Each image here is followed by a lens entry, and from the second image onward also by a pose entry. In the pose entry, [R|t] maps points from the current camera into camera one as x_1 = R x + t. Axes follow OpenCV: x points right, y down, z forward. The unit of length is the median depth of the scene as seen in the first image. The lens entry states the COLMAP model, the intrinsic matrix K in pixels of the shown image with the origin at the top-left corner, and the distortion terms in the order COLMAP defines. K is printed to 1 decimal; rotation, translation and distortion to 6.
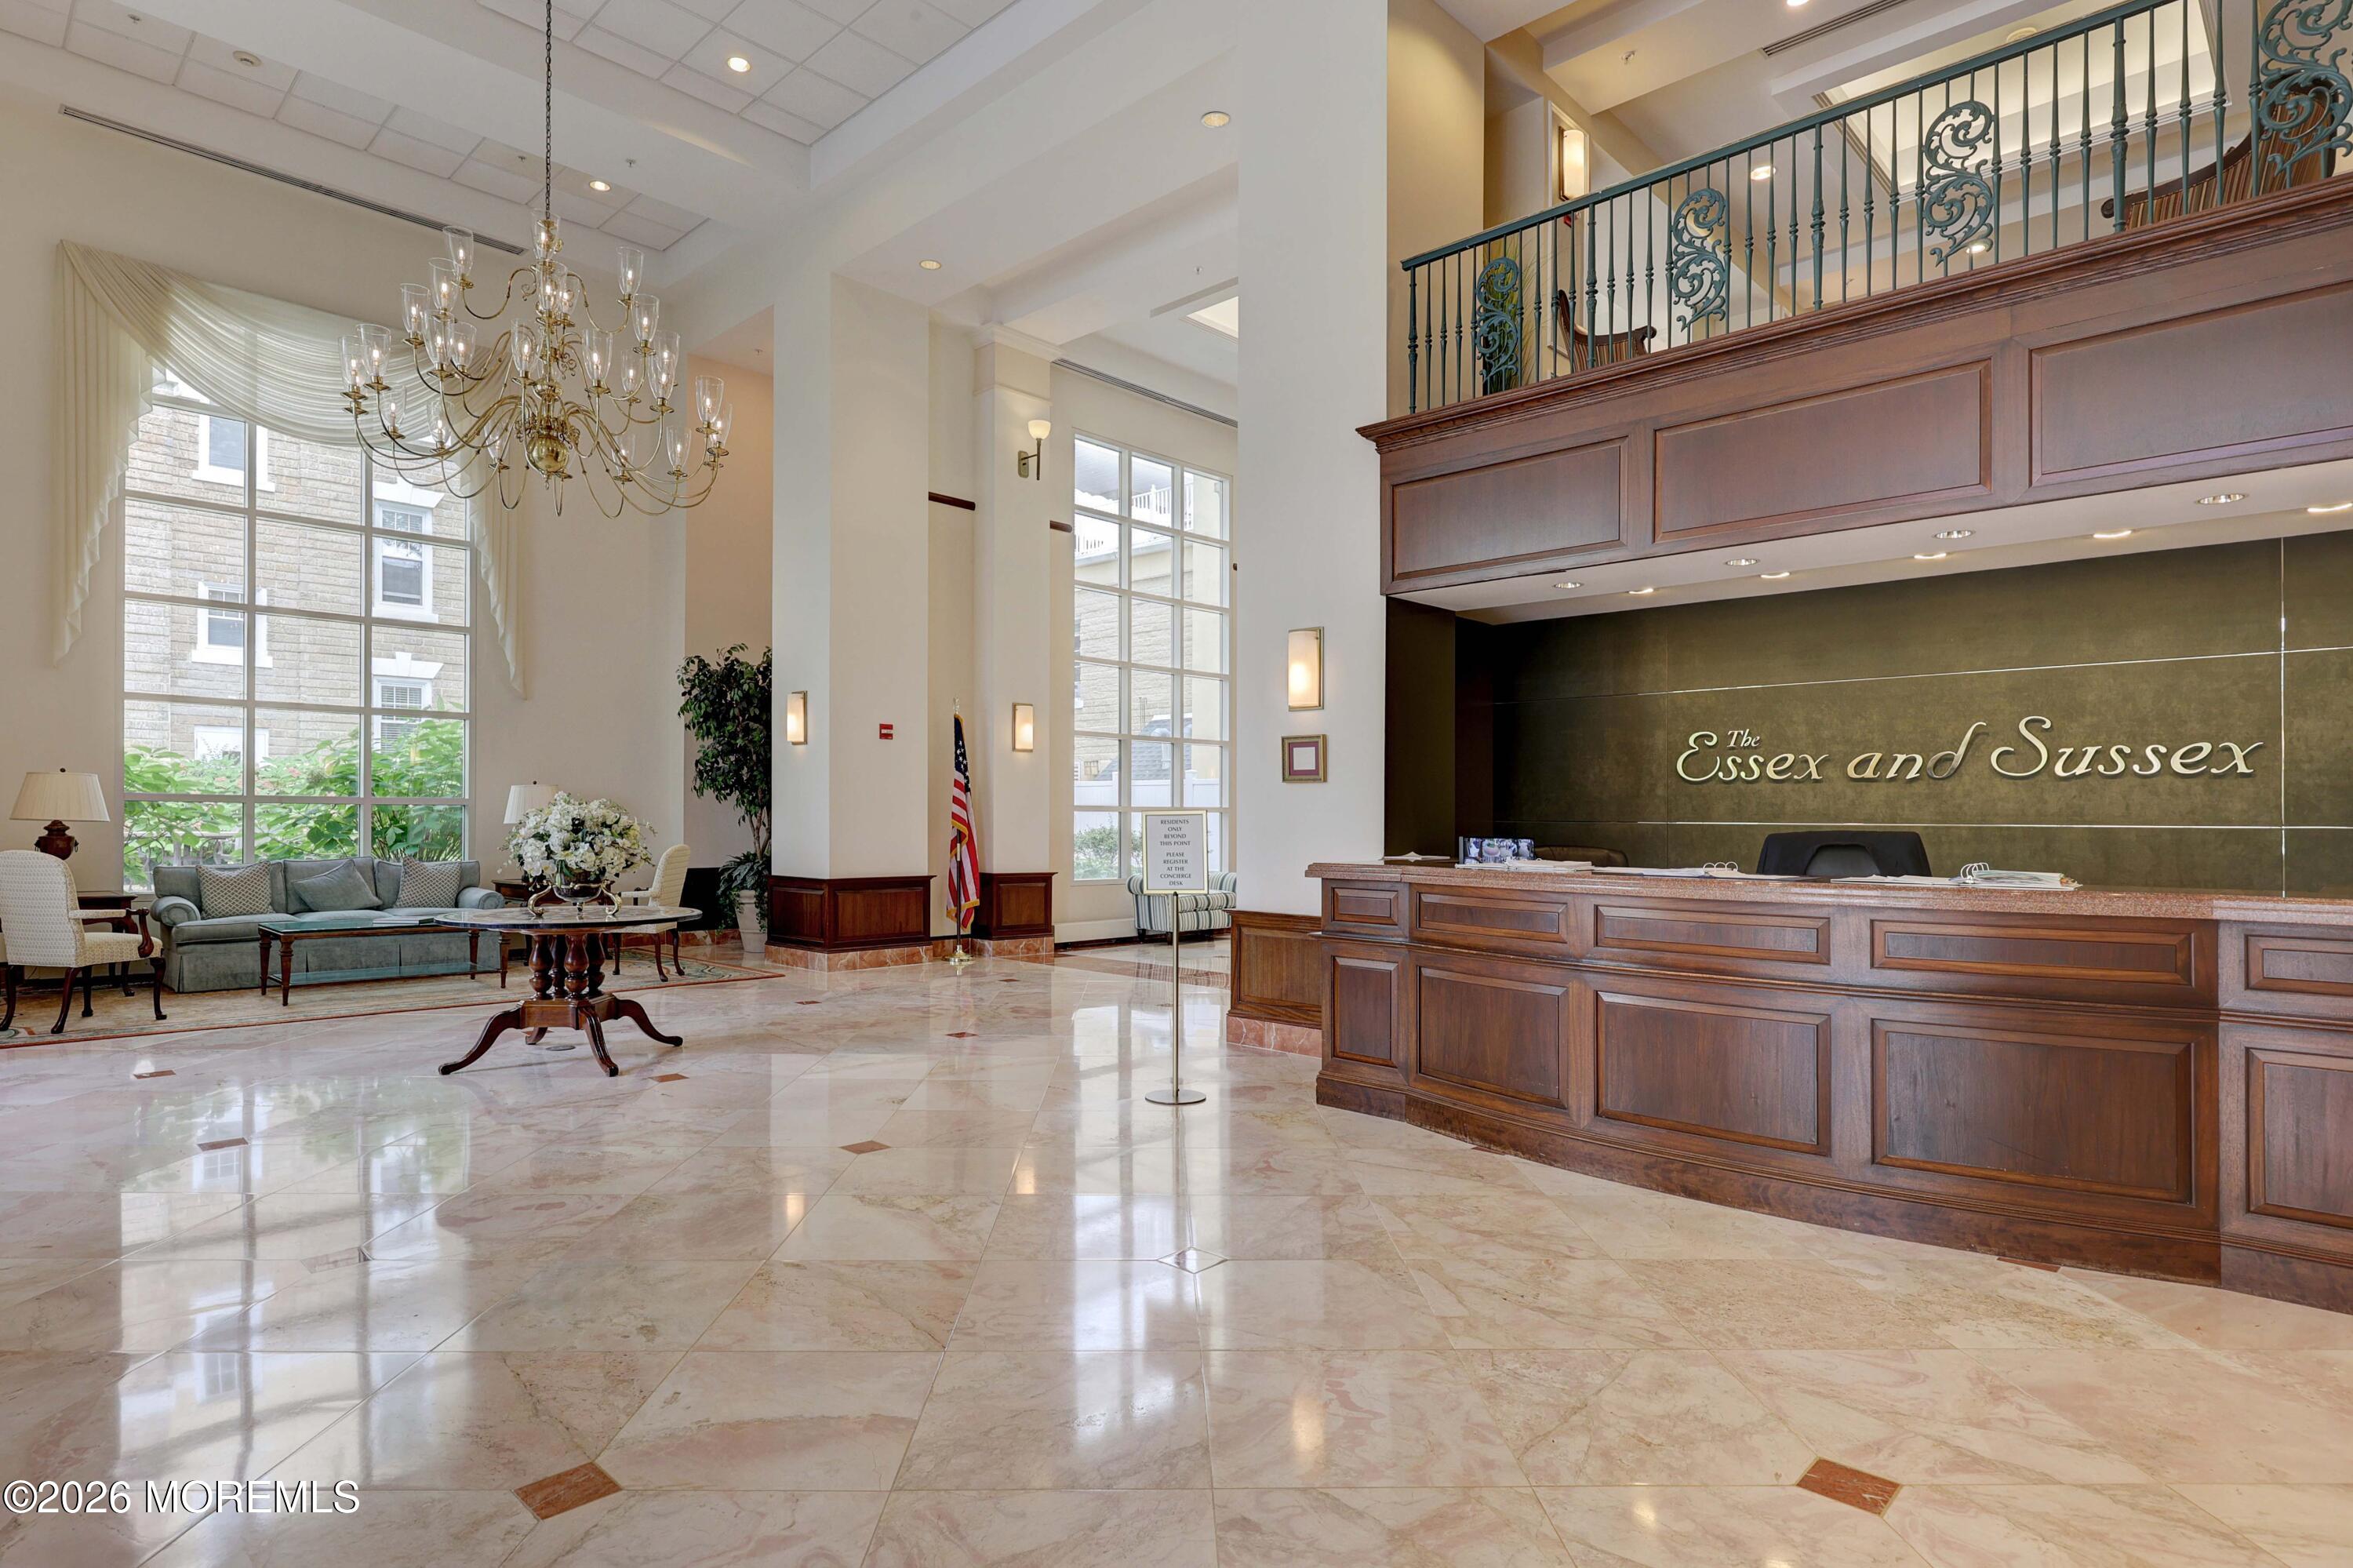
lens RADIAL K [[1260.5, 0, 1151.3], [0, 1260.5, 825.1], [0, 0, 1]] dist [0.002368, 0.000137]
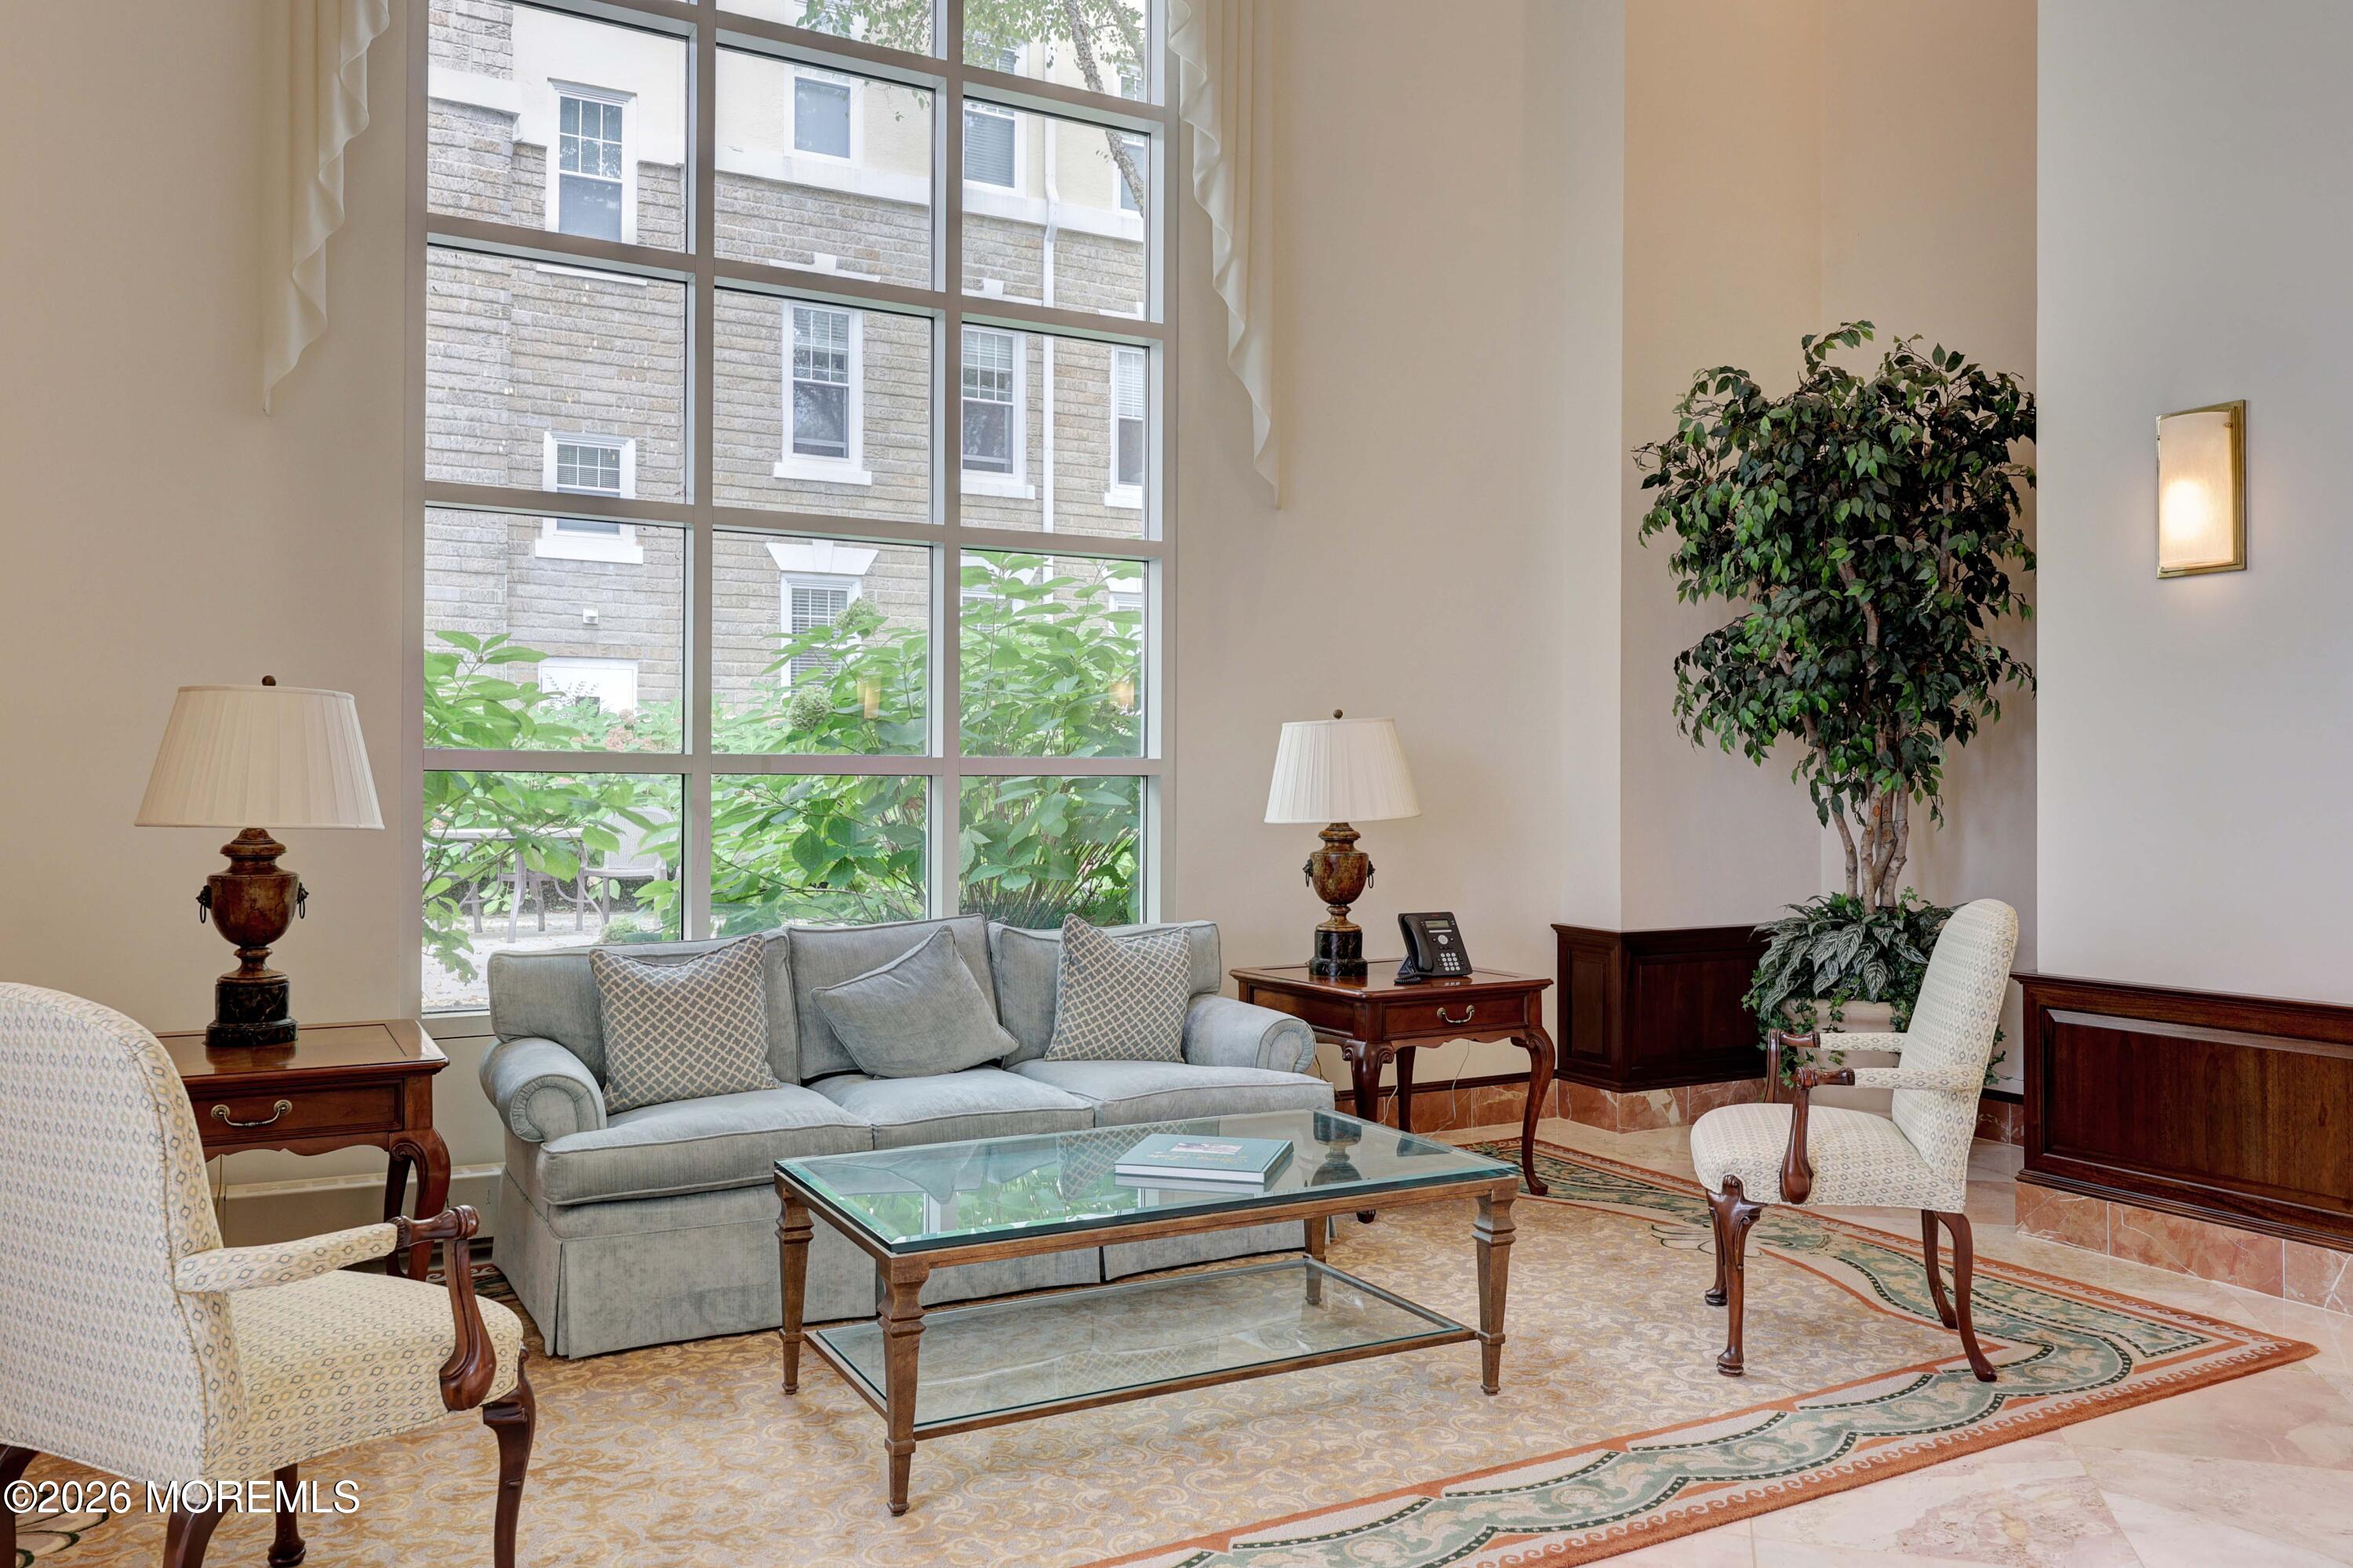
lens RADIAL K [[1727.1, 0, 1177.7], [0, 1727.1, 782.8], [0, 0, 1]] dist [-0.009250, -0.001150]
pose [[0.959414, -0.007314, -0.281907, -0.398305], [0.004239, 0.999925, -0.011517, -0.007547], [0.281970, 0.009855, 0.959373, 0.501750]]
